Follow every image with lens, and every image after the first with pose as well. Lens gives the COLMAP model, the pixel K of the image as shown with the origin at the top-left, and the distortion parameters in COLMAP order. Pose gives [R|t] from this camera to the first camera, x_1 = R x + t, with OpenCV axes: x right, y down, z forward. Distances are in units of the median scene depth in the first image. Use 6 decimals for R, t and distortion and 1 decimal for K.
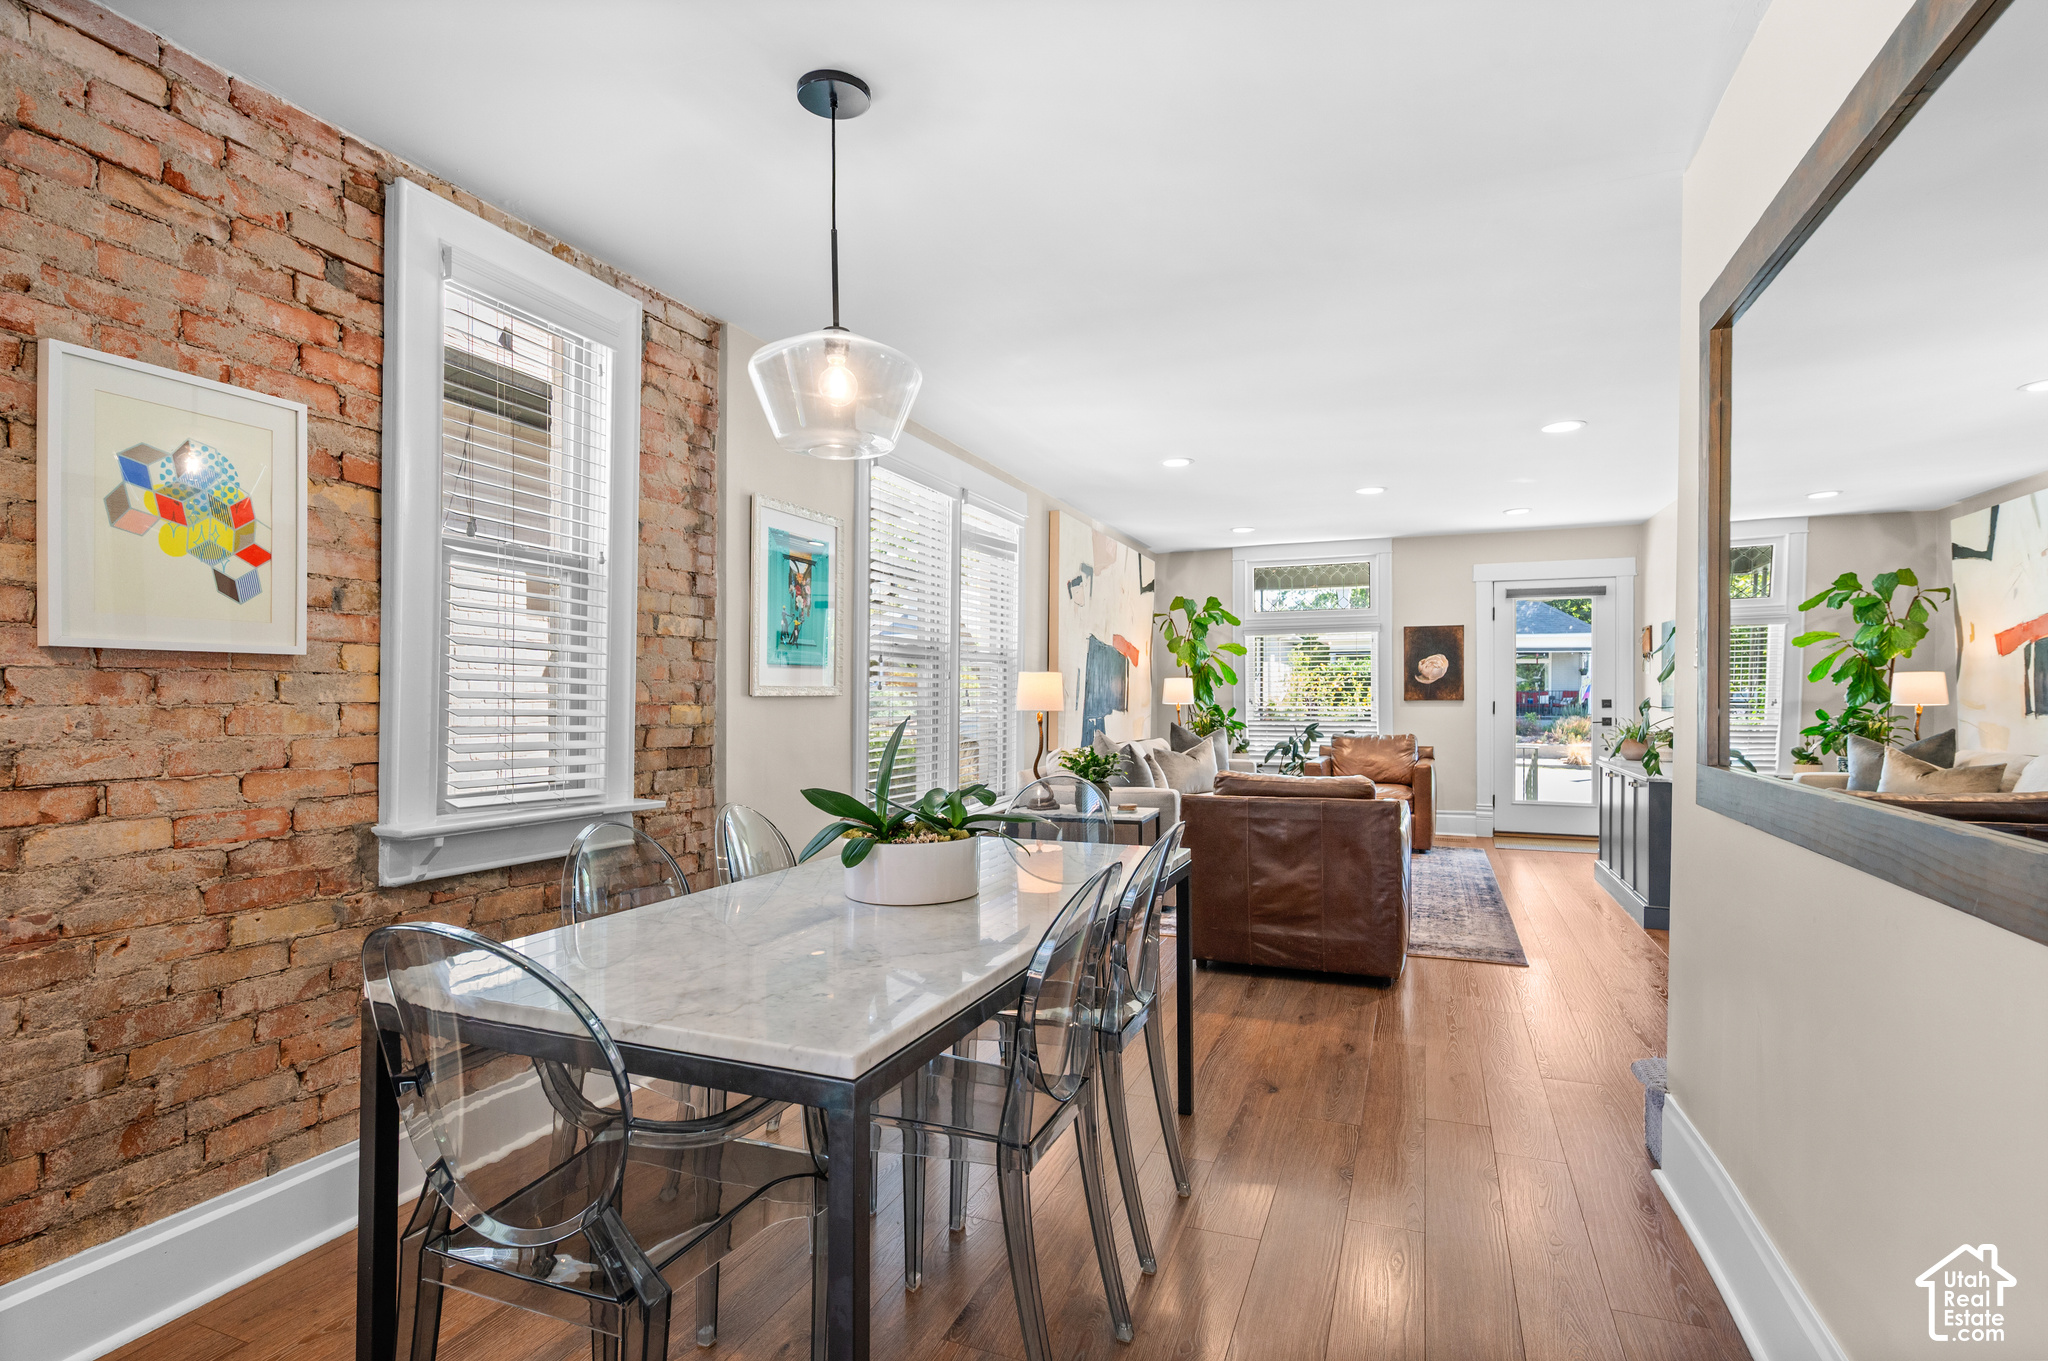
lens RADIAL K [[998.8, 0, 1023.6], [0, 998.8, 693.7], [0, 0, 1]] dist [0.004140, 0.000612]
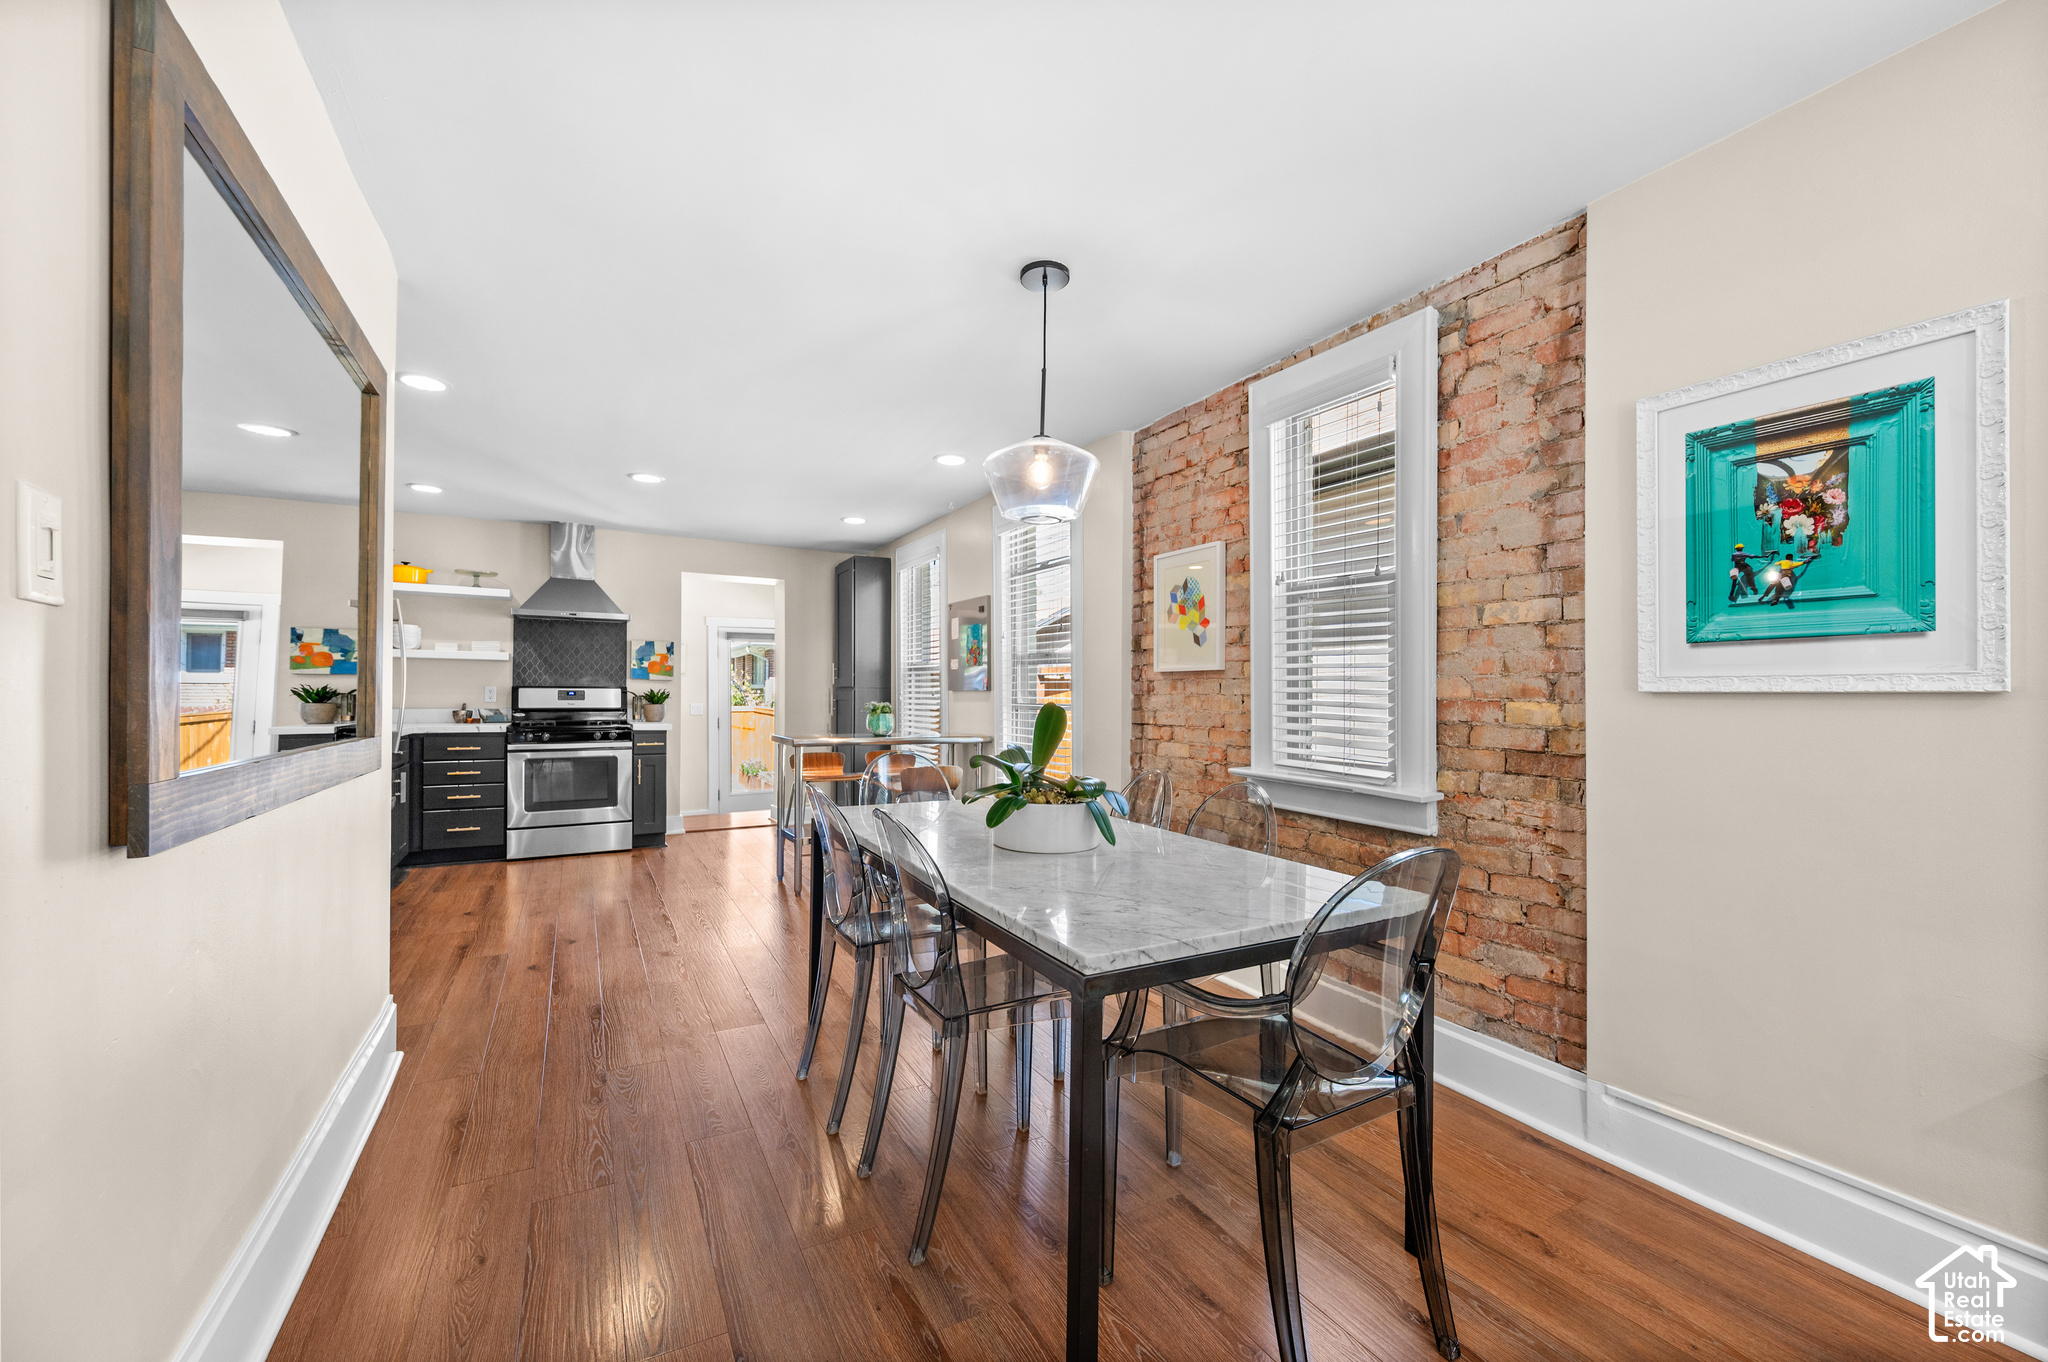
lens RADIAL K [[820.9, 0, 1025.1], [0, 820.9, 685.3], [0, 0, 1]] dist [-0.002696, -0.000331]
pose [[-0.637389, -0.016165, -0.770373, 0.466669], [-0.009539, 0.999869, -0.013089, 0.009991], [0.770483, -0.000994, -0.637460, 1.085928]]
